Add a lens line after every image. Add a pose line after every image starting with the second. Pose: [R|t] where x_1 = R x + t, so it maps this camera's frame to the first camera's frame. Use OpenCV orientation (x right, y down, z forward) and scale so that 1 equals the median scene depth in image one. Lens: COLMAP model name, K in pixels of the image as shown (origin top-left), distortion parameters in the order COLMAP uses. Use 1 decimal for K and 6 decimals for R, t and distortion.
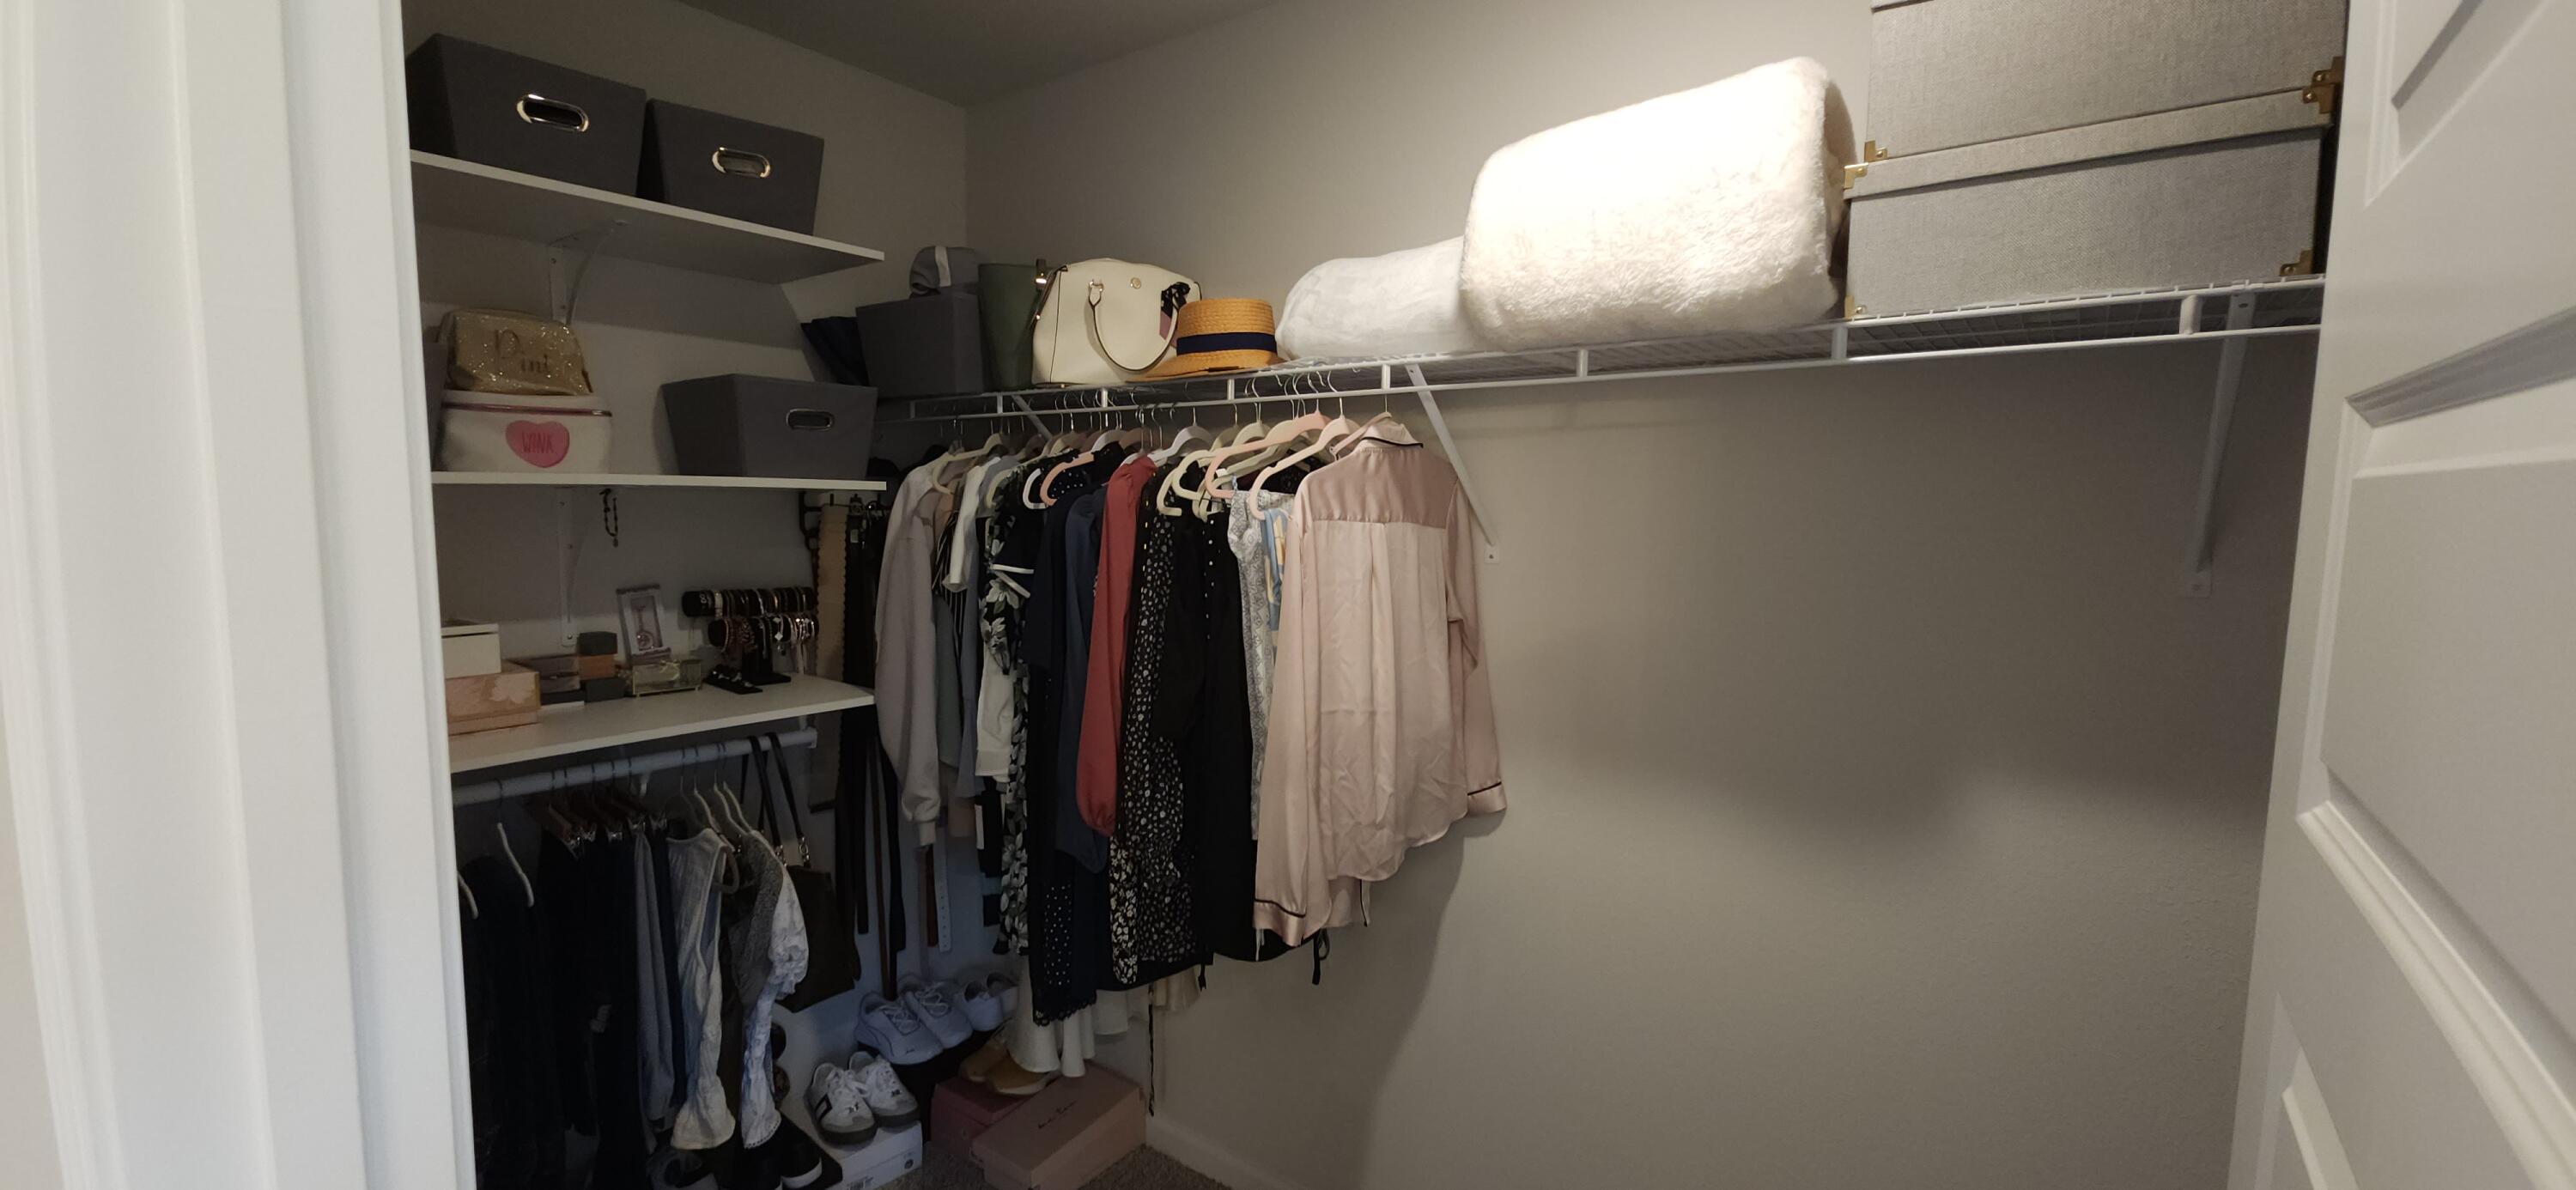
lens RADIAL K [[999.6, 0, 1281.2], [0, 999.6, 582.0], [0, 0, 1]] dist [0.000538, -0.000072]
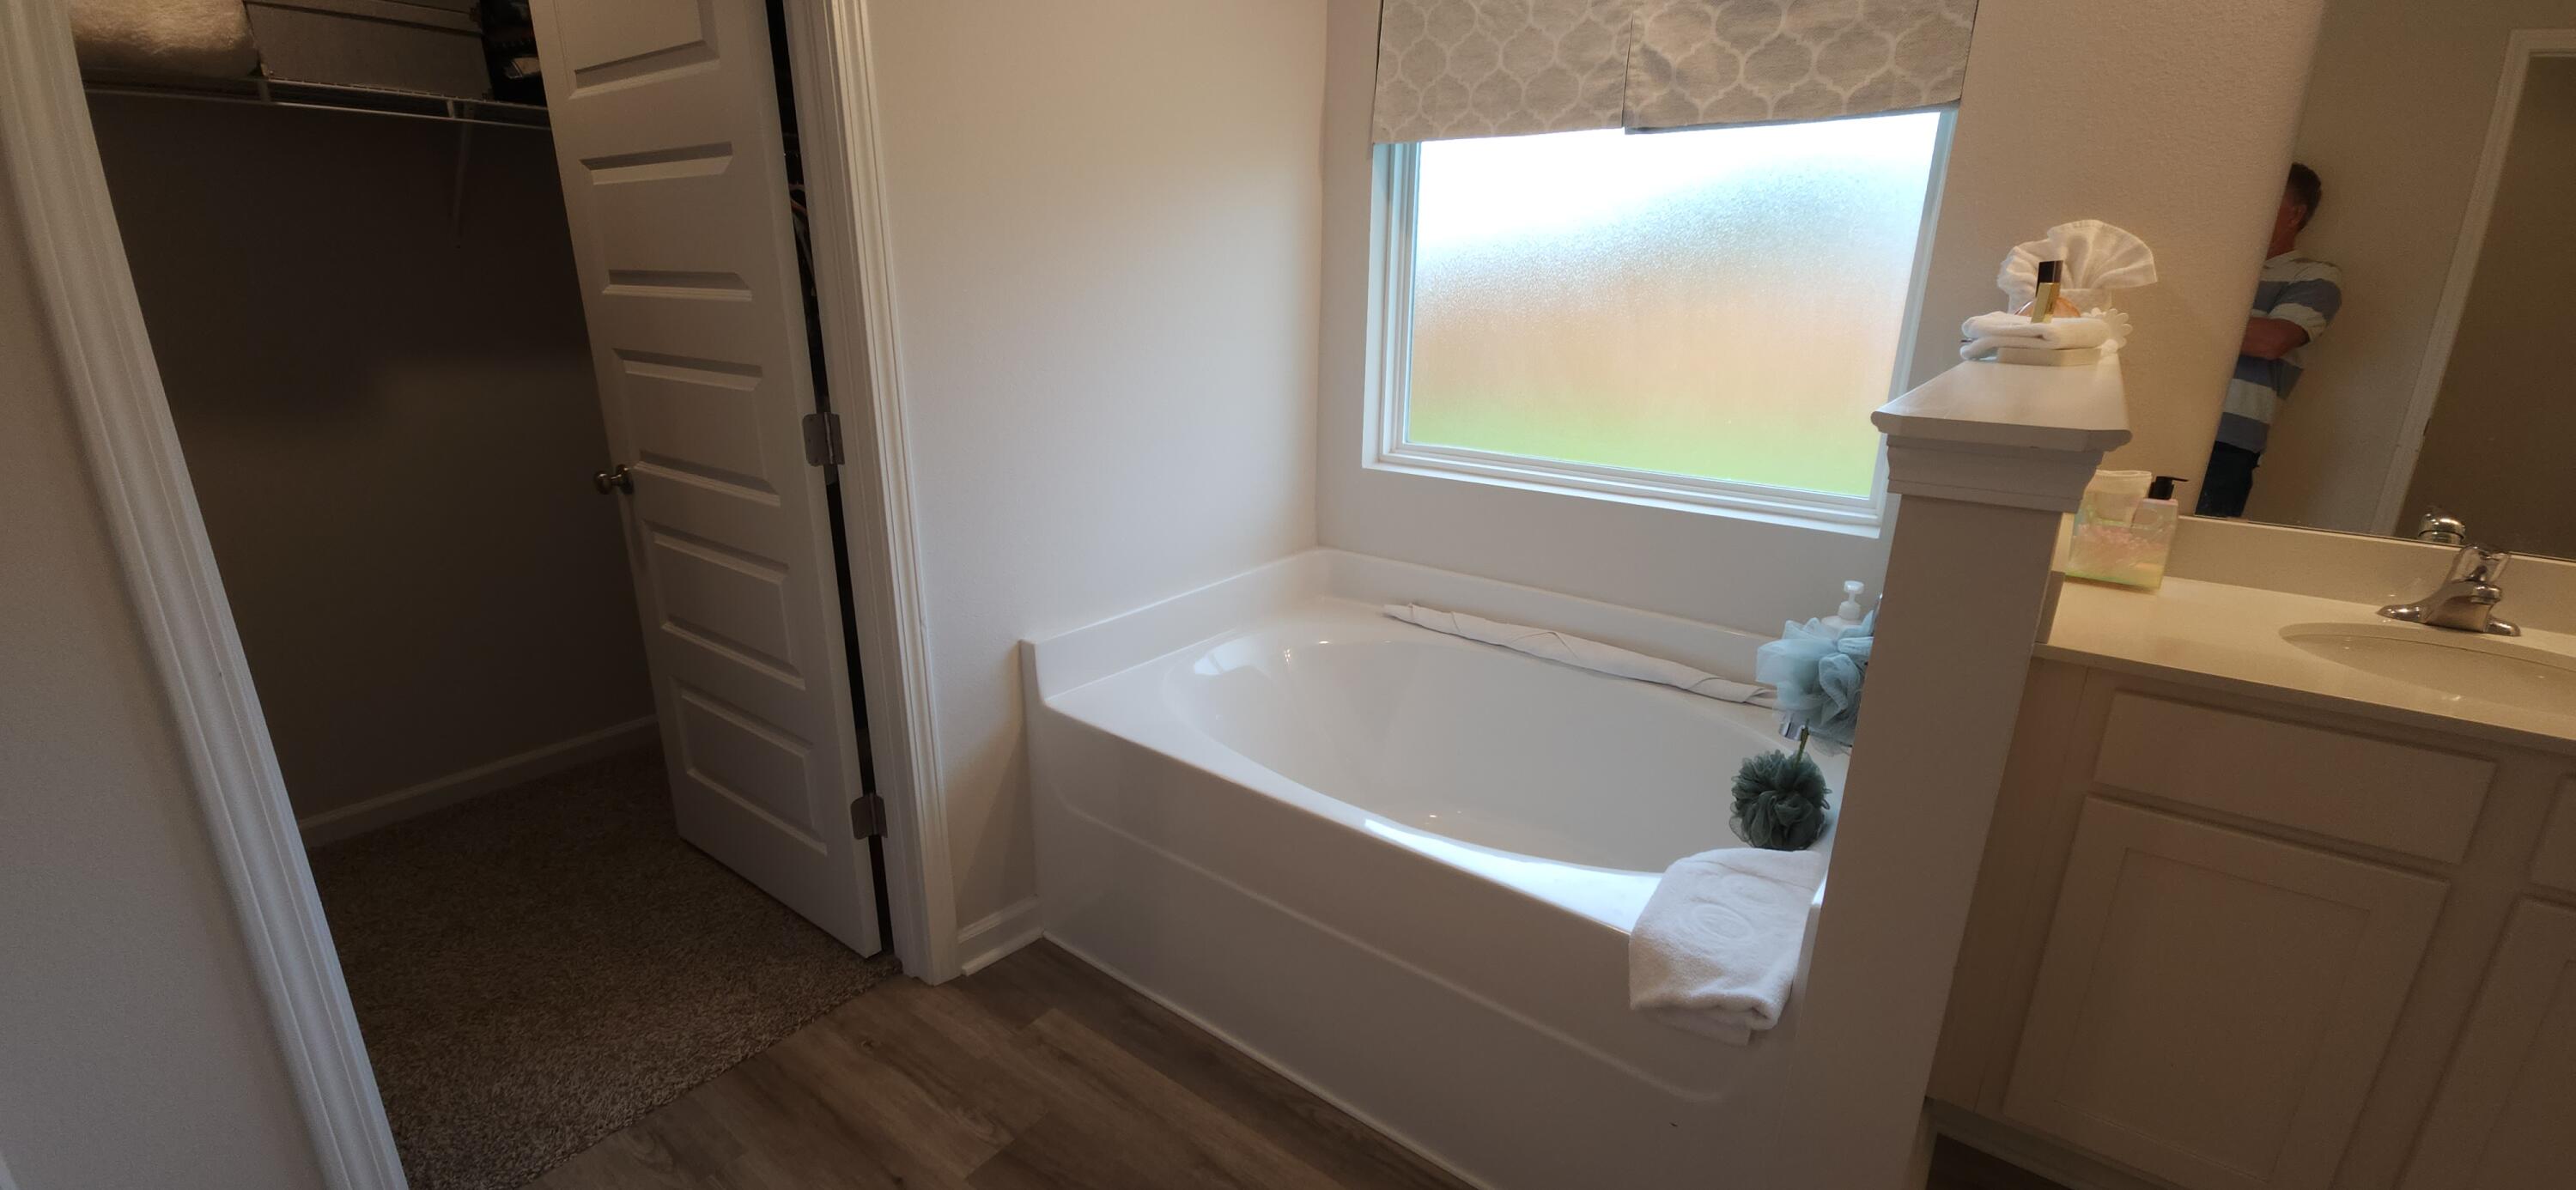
lens RADIAL K [[1061.2, 0, 1288.0], [0, 1061.2, 595.0], [0, 0, 1]] dist [0.008731, -0.000373]
pose [[-0.003142, -0.306849, 0.951753, -1.115357], [0.084180, 0.948298, 0.306014, 0.121356], [-0.996446, 0.081080, 0.022851, -0.535274]]
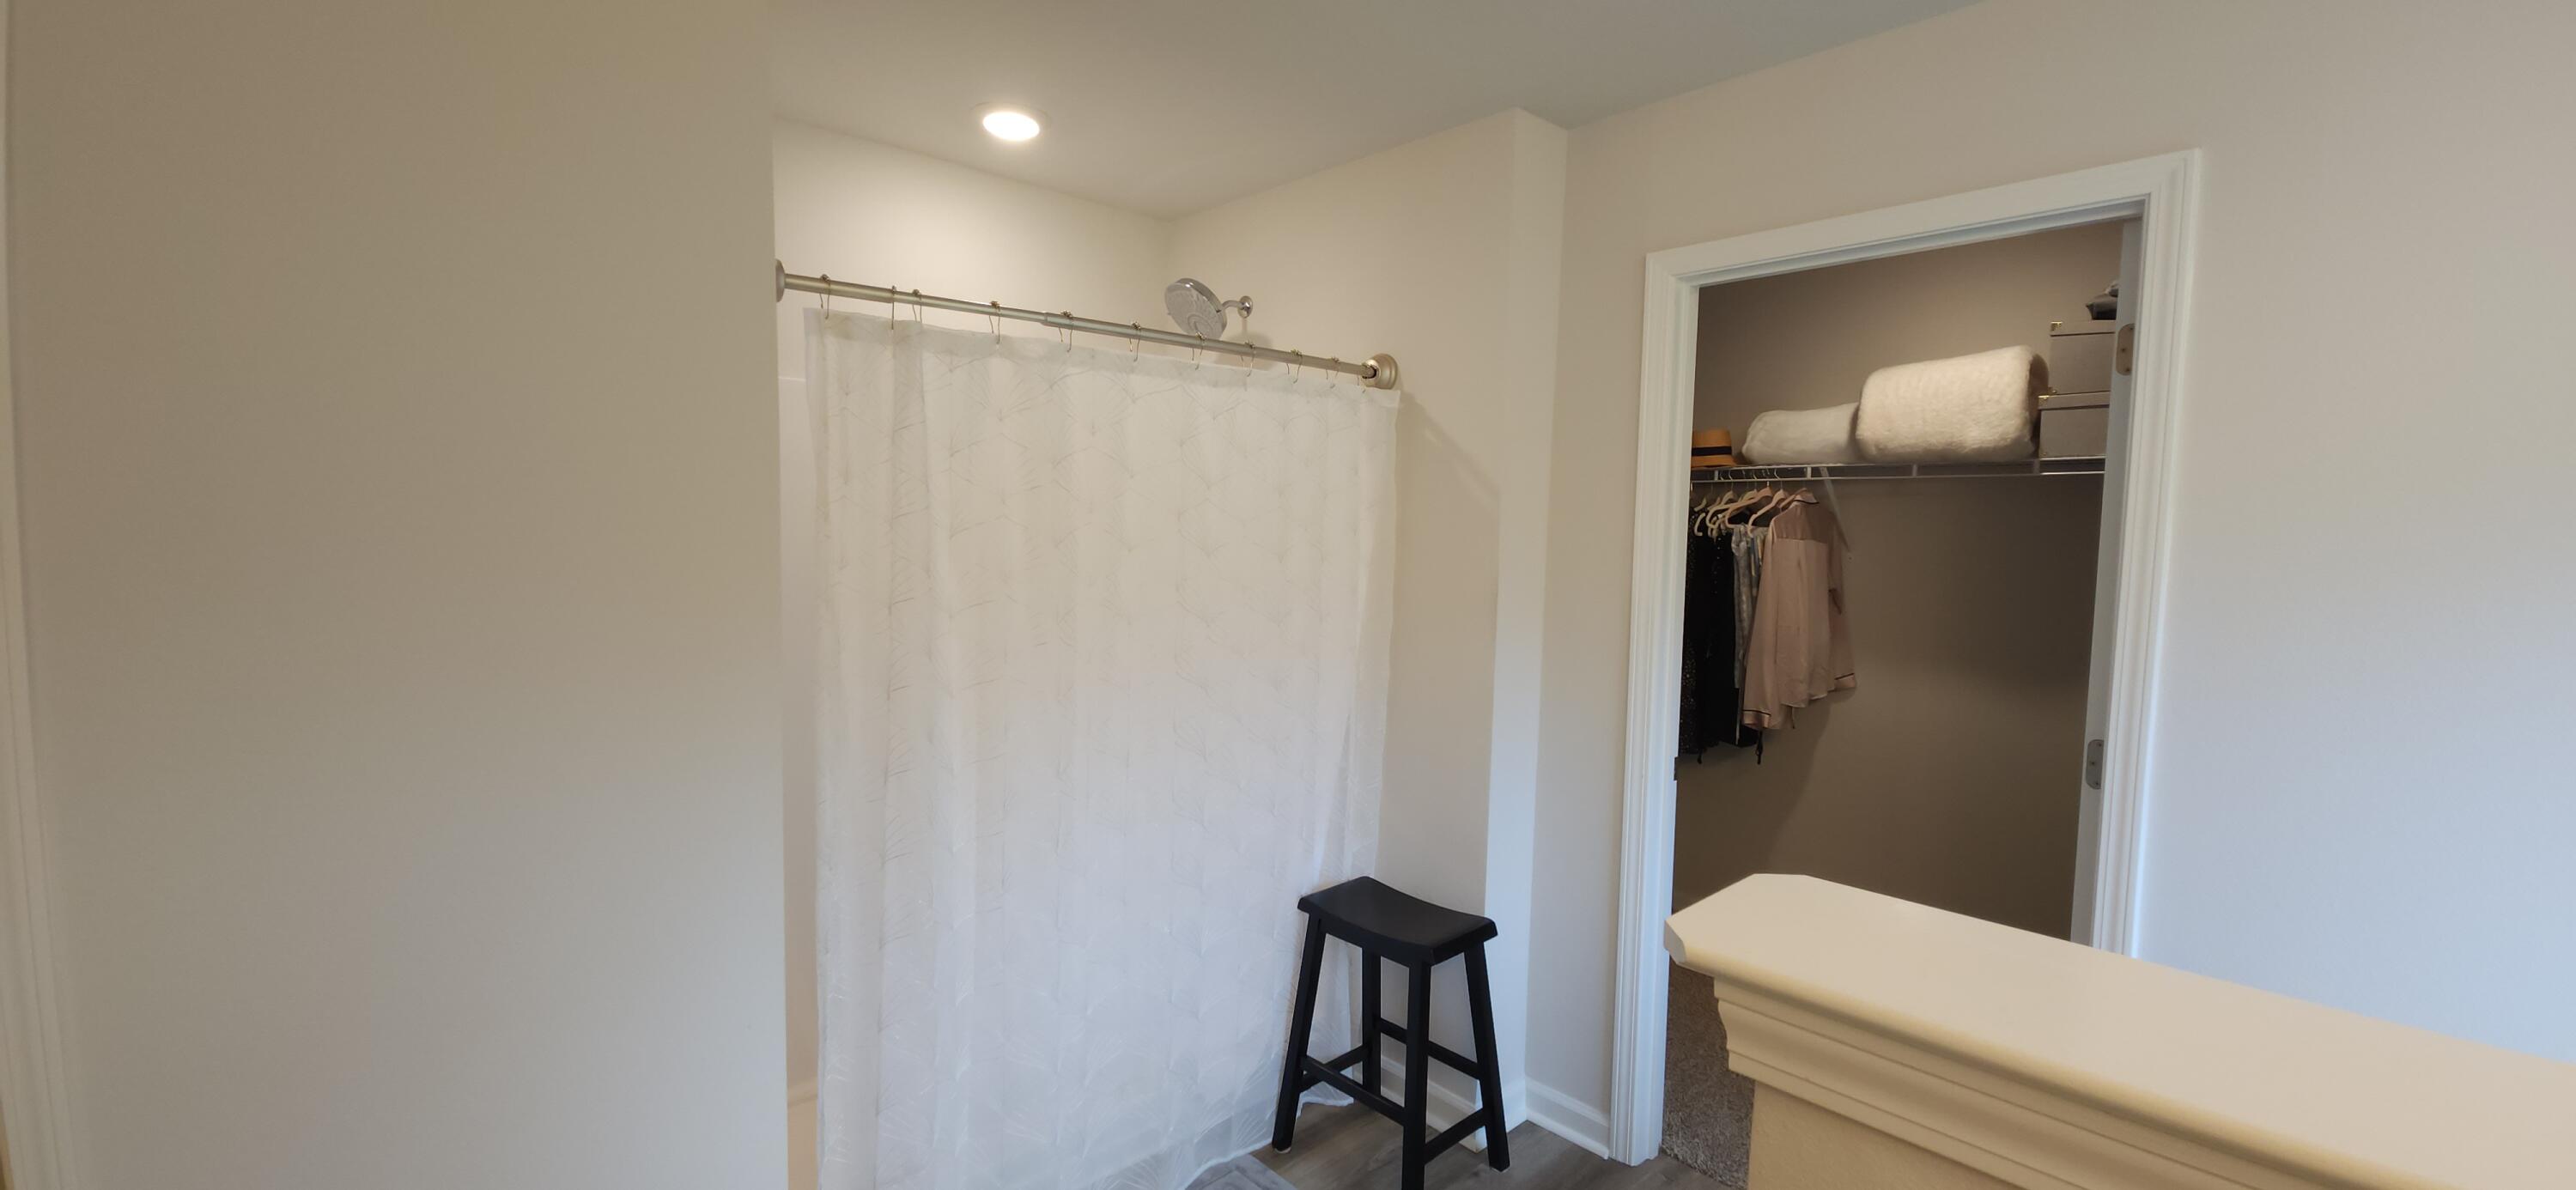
lens RADIAL K [[1045.4, 0, 1273.1], [0, 1045.4, 592.9], [0, 0, 1]] dist [-0.001314, -0.000402]
pose [[0.987105, 0.023529, -0.158337, -0.675664], [-0.027237, 0.999402, -0.021290, 0.133512], [0.157741, 0.025328, 0.987156, -1.403051]]
